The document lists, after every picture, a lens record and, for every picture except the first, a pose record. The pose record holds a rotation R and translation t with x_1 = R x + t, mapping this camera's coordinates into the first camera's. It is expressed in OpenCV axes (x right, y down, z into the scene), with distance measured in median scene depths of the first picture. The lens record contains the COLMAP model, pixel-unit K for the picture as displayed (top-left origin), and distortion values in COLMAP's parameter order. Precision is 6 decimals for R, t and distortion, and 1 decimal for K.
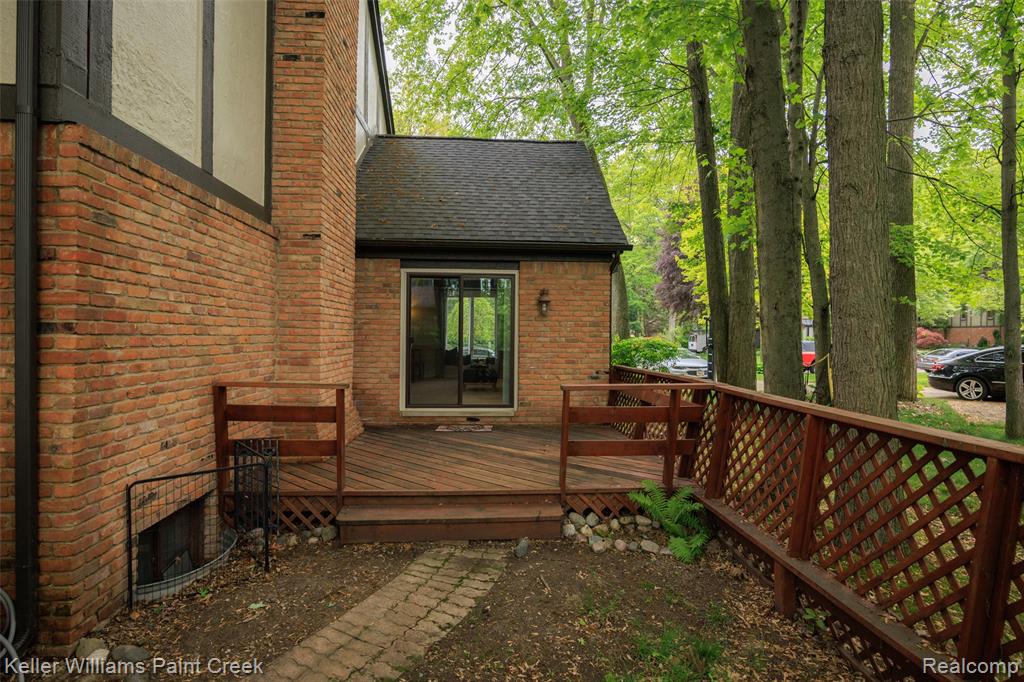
lens RADIAL K [[545.5, 0, 513.5], [0, 545.5, 337.8], [0, 0, 1]] dist [-0.004345, -0.001591]
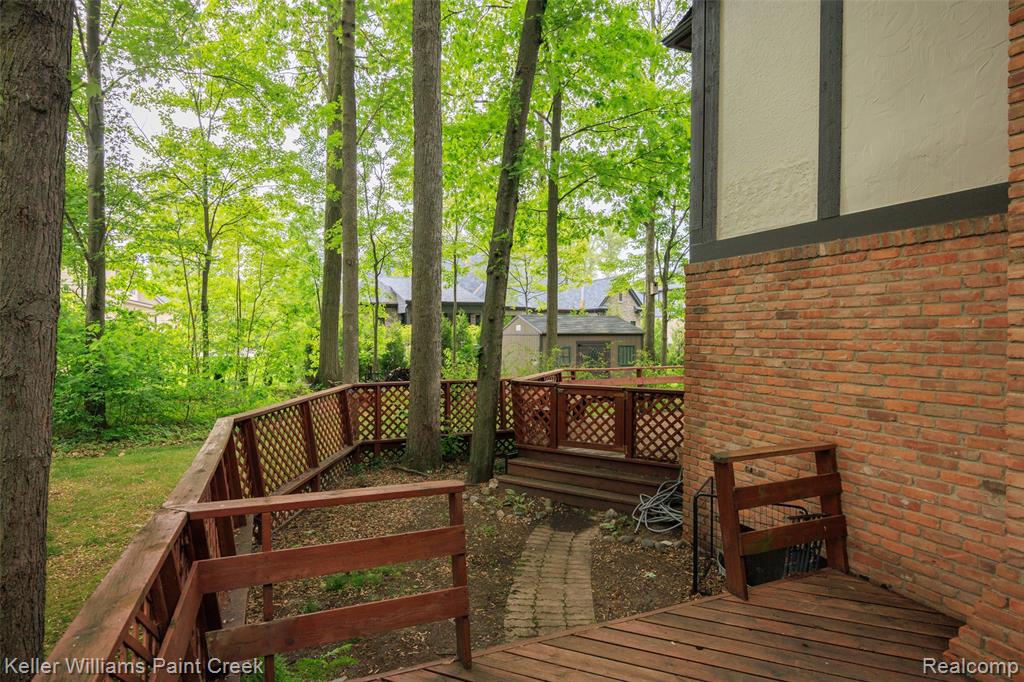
lens RADIAL K [[545.5, 0, 513.5], [0, 545.5, 337.8], [0, 0, 1]] dist [-0.004345, -0.001591]
pose [[-0.942050, -0.013825, -0.335188, 0.272523], [-0.017239, 0.999825, 0.007212, -0.097931], [0.335030, 0.012573, -0.942124, 1.773470]]
